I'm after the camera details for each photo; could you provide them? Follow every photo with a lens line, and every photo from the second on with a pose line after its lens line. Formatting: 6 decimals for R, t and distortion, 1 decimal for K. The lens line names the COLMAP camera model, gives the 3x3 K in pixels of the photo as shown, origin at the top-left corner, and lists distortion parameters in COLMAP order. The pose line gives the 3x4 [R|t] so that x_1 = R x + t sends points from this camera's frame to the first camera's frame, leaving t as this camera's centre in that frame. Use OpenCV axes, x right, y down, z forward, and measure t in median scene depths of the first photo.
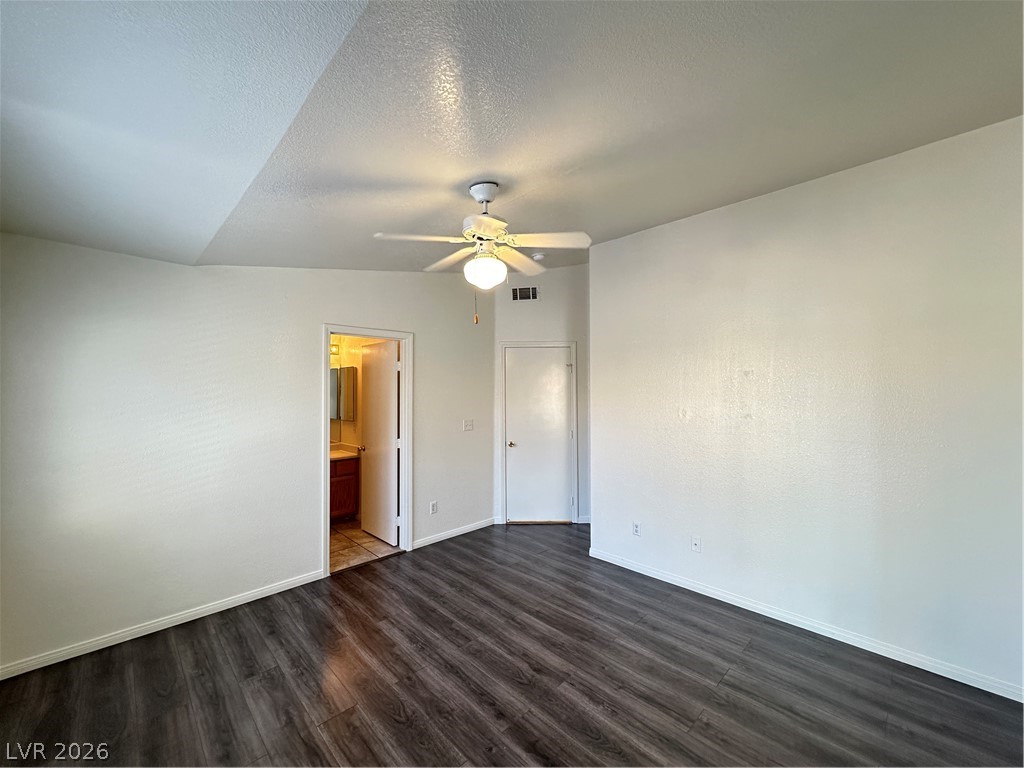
lens RADIAL K [[408.2, 0, 511.4], [0, 408.2, 385.1], [0, 0, 1]] dist [-0.001633, -0.000055]
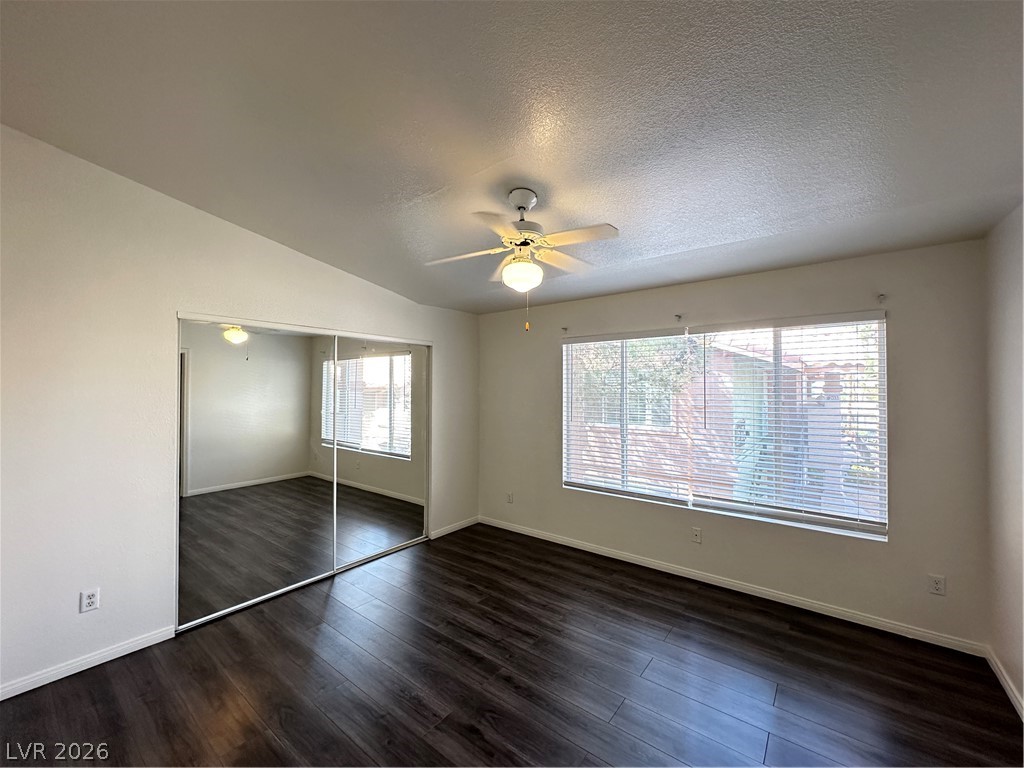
lens RADIAL K [[408.2, 0, 513.0], [0, 408.2, 384.1], [0, 0, 1]] dist [-0.001633, -0.000055]
pose [[-0.990997, 0.007287, -0.133689, 0.098733], [0.009196, 0.999864, -0.013664, 0.011244], [0.133571, -0.014770, -0.990929, 2.028801]]
